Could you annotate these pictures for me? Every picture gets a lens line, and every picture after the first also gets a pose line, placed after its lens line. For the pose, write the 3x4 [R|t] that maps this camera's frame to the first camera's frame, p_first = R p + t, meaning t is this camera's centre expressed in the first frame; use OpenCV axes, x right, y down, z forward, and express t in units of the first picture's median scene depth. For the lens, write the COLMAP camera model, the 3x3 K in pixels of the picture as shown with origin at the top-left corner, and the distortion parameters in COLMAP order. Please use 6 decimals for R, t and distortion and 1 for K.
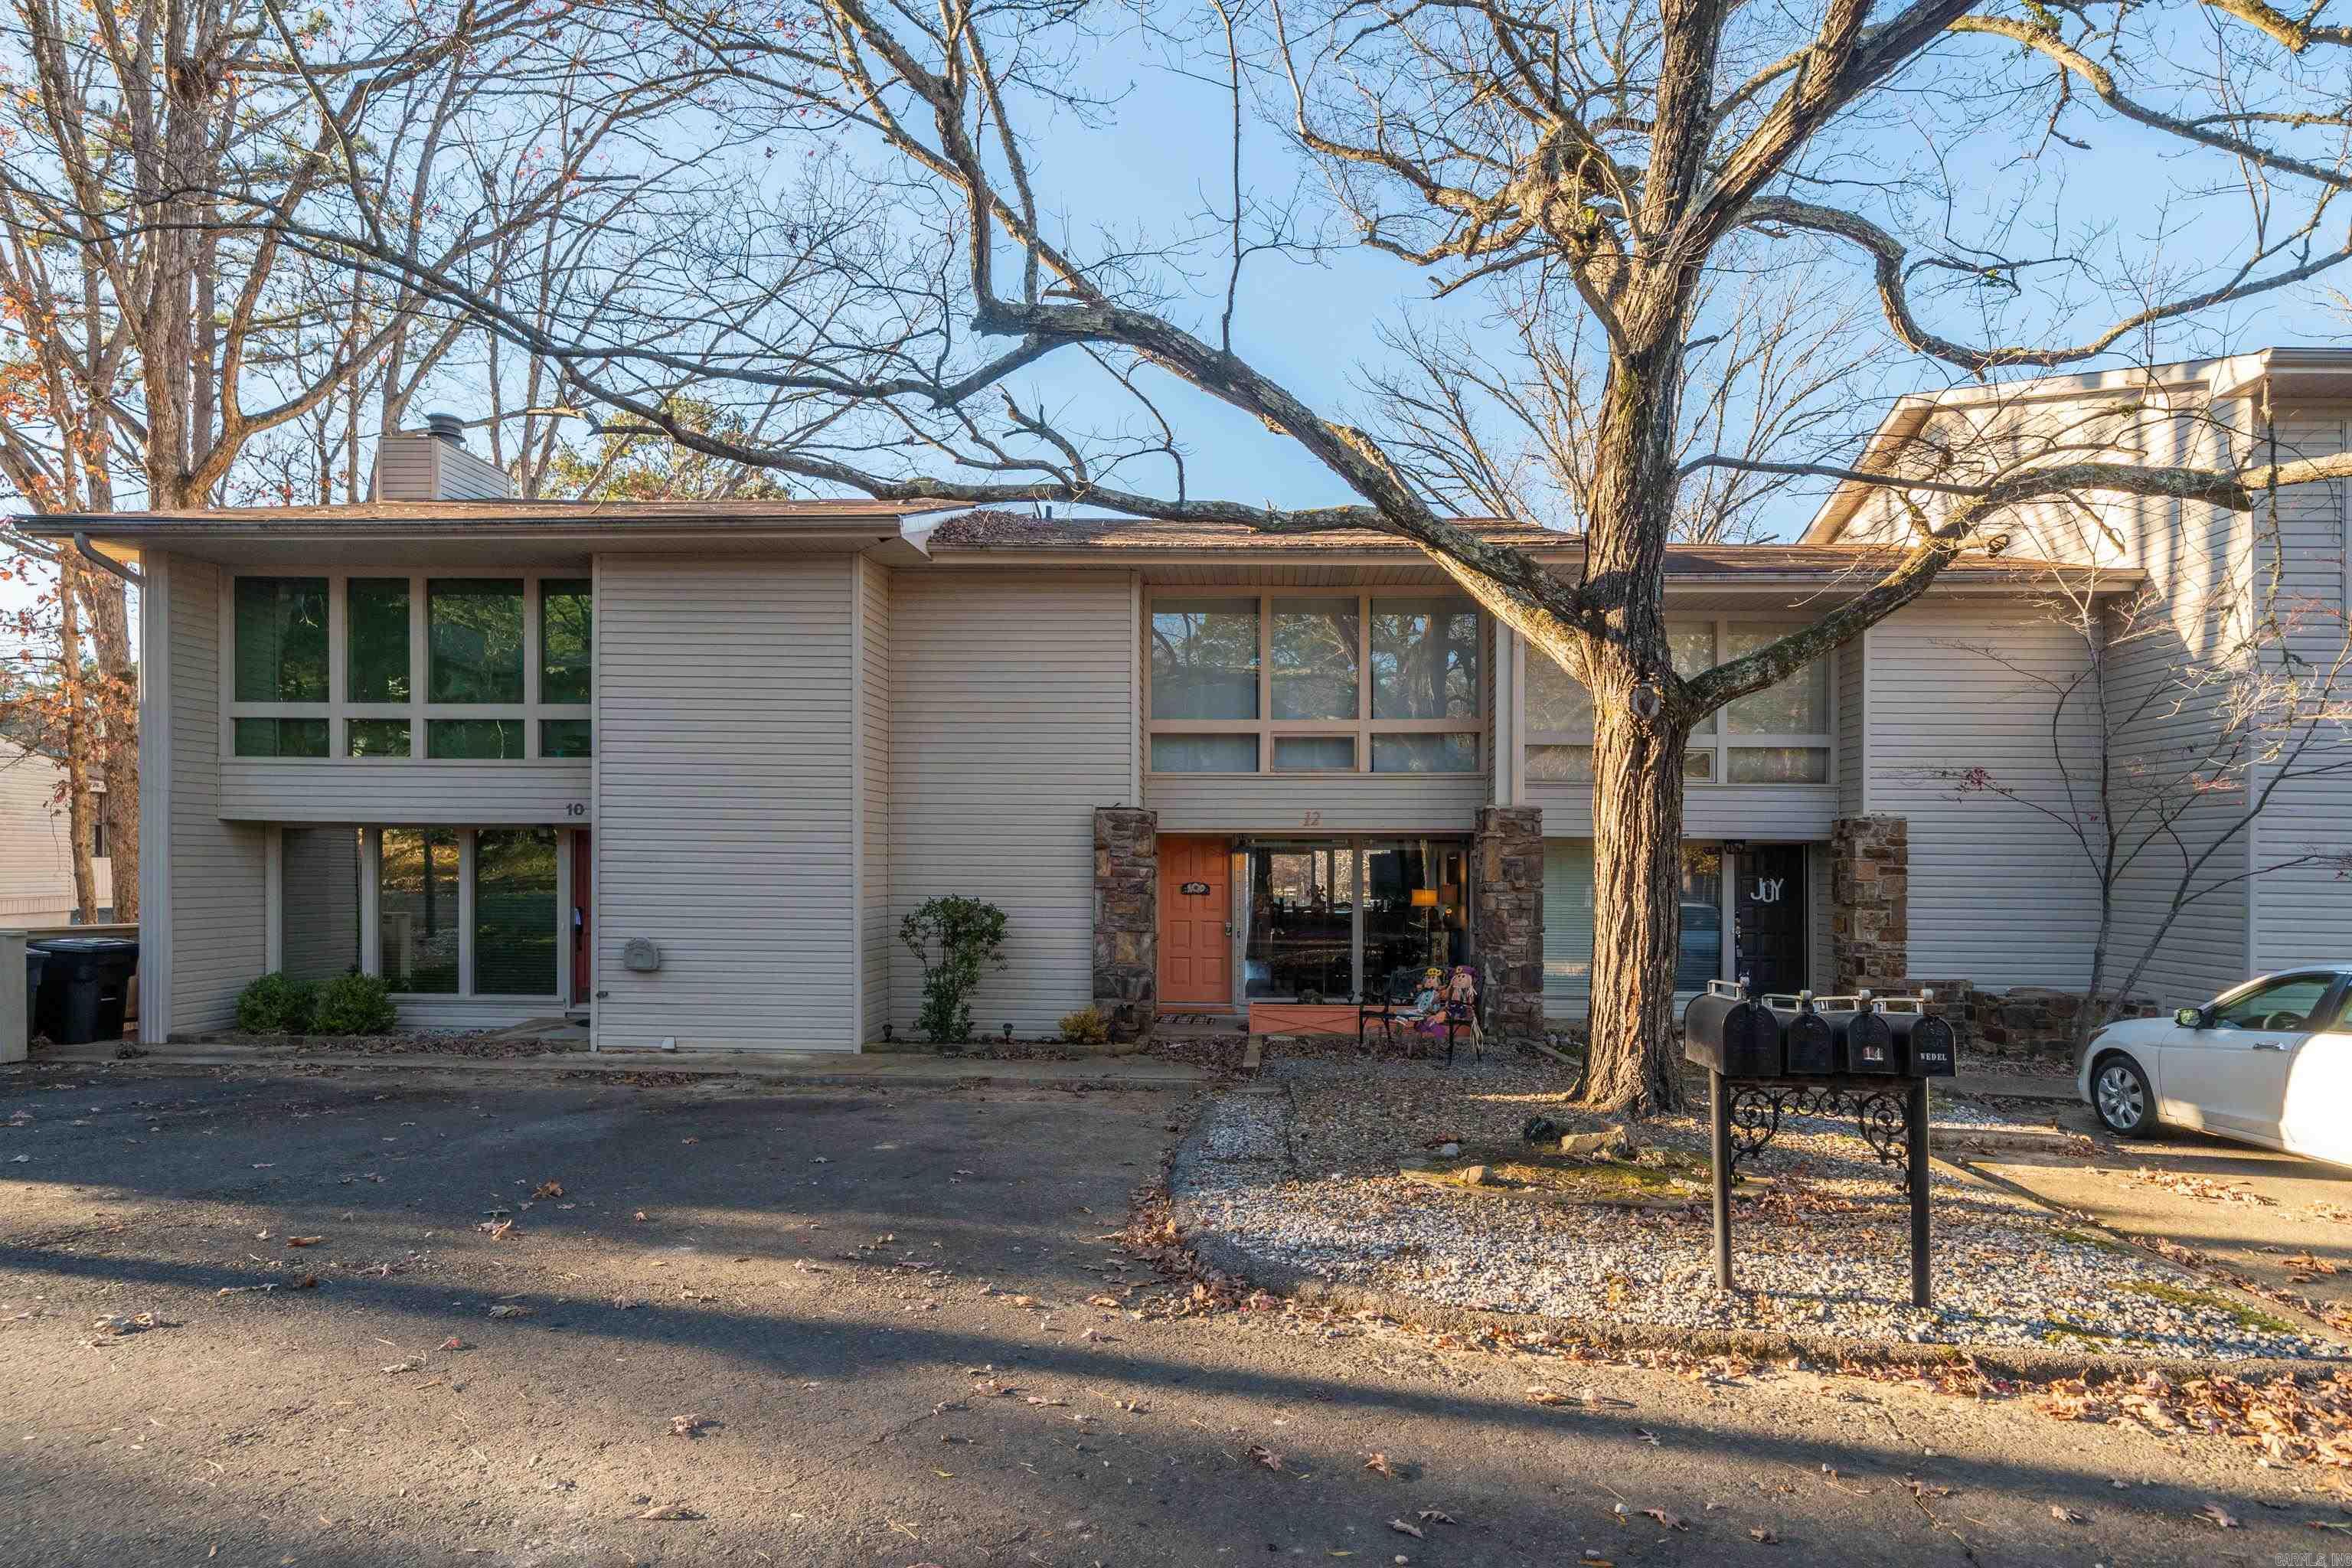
lens RADIAL K [[996.8, 0, 1178.5], [0, 996.8, 788.0], [0, 0, 1]] dist [-0.001028, -0.000171]
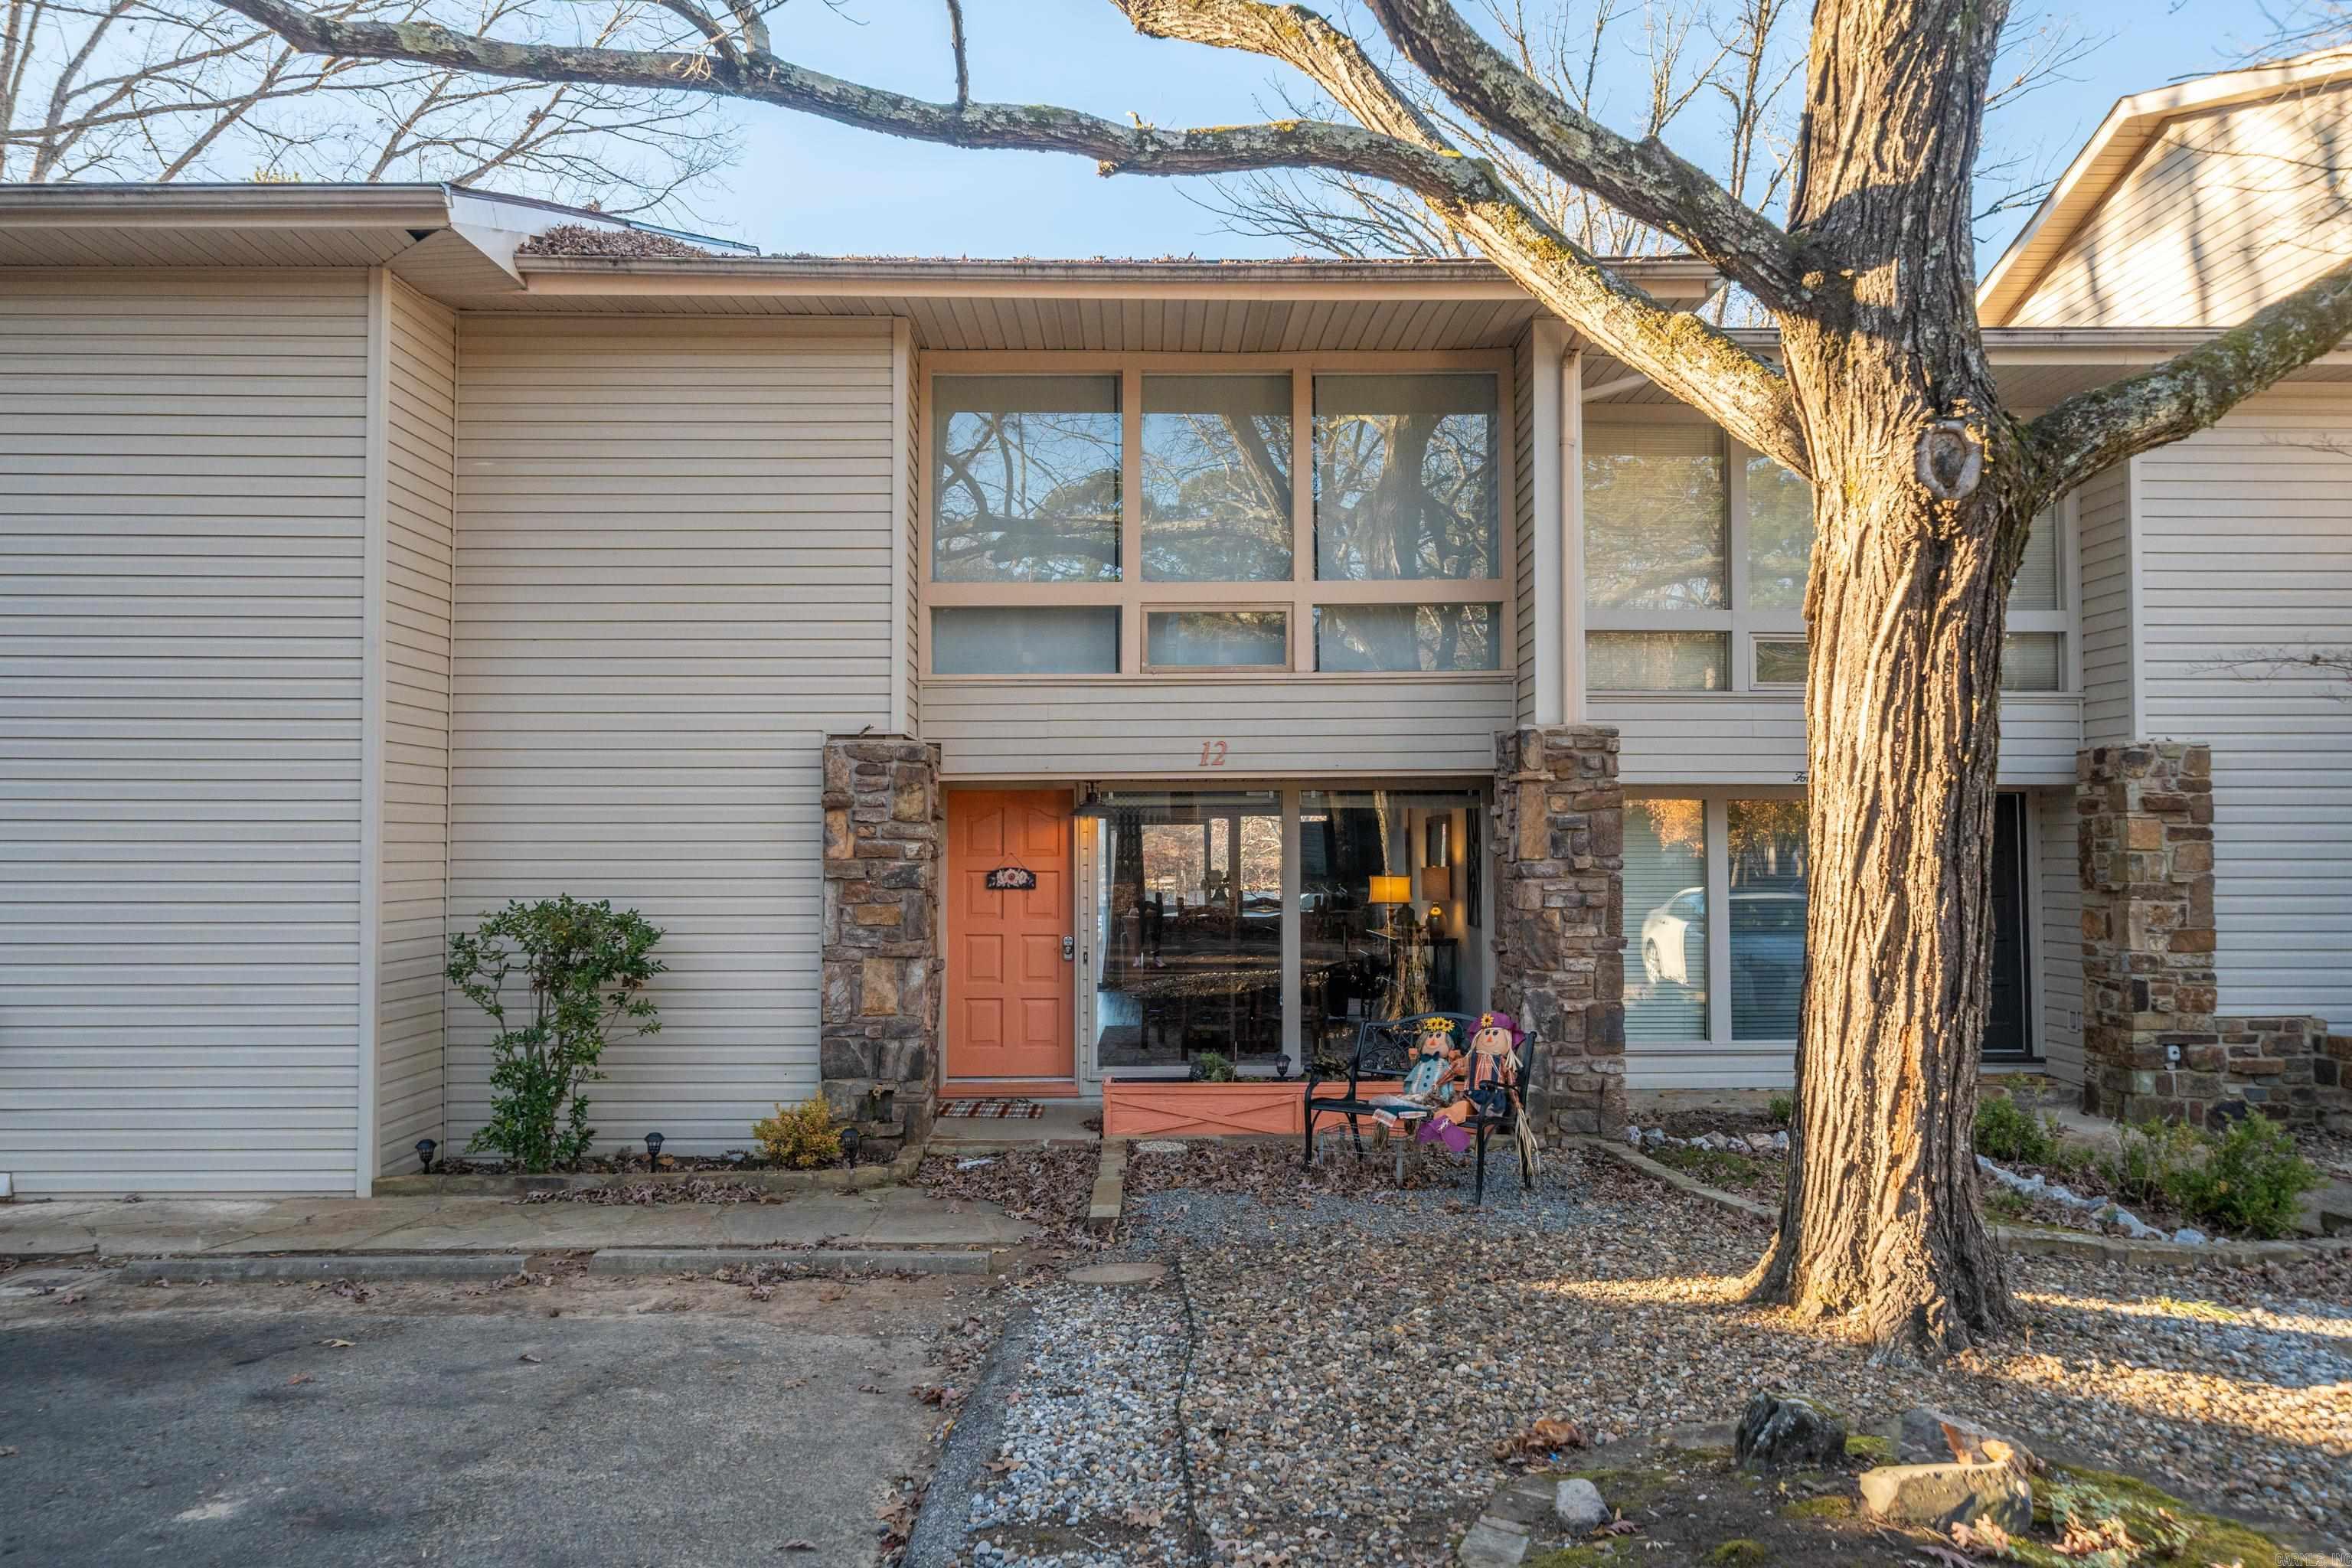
lens RADIAL K [[1545.0, 0, 1176.0], [0, 1545.0, 784.0], [0, 0, 1]] dist [-0.000610, 0.000596]
pose [[0.993409, -0.005273, 0.114504, 0.013785], [0.000799, 0.999236, 0.039085, 0.016332], [-0.114623, -0.038736, 0.992654, 0.150970]]
